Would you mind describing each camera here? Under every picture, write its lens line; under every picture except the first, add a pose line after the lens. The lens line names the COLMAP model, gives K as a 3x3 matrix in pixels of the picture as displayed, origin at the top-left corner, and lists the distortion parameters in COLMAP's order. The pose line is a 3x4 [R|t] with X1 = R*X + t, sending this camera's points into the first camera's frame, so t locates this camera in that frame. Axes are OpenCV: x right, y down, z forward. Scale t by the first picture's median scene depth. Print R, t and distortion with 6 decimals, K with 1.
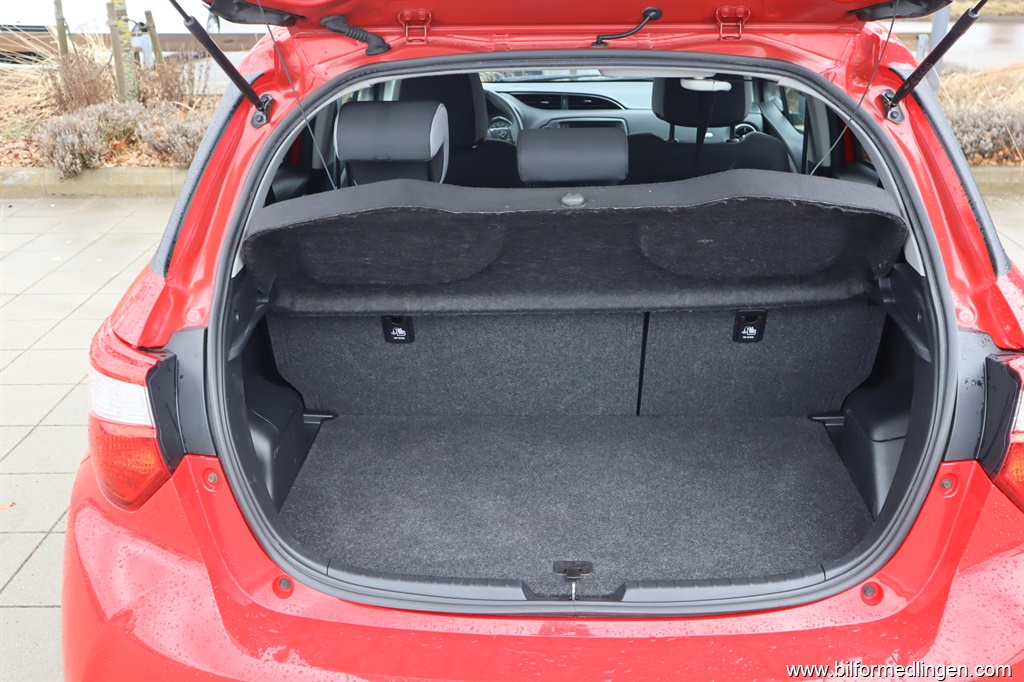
lens RADIAL K [[1072.0, 0, 511.1], [0, 1072.0, 341.5], [0, 0, 1]] dist [0.003783, 0.000000]
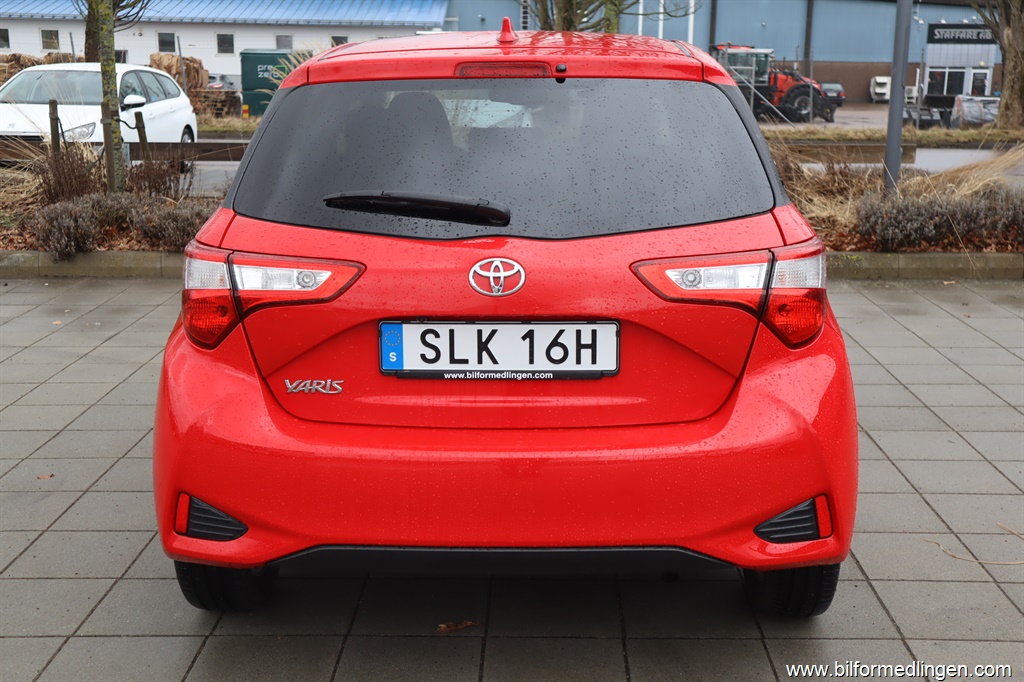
lens RADIAL K [[1218.6, 0, 512.5], [0, 1218.6, 339.7], [0, 0, 1]] dist [0.013317, 0.000000]
pose [[0.999918, 0.005434, 0.011637, 0.013153], [-0.003722, 0.989812, -0.142333, 0.091809], [-0.012292, 0.142278, 0.989750, -0.171720]]
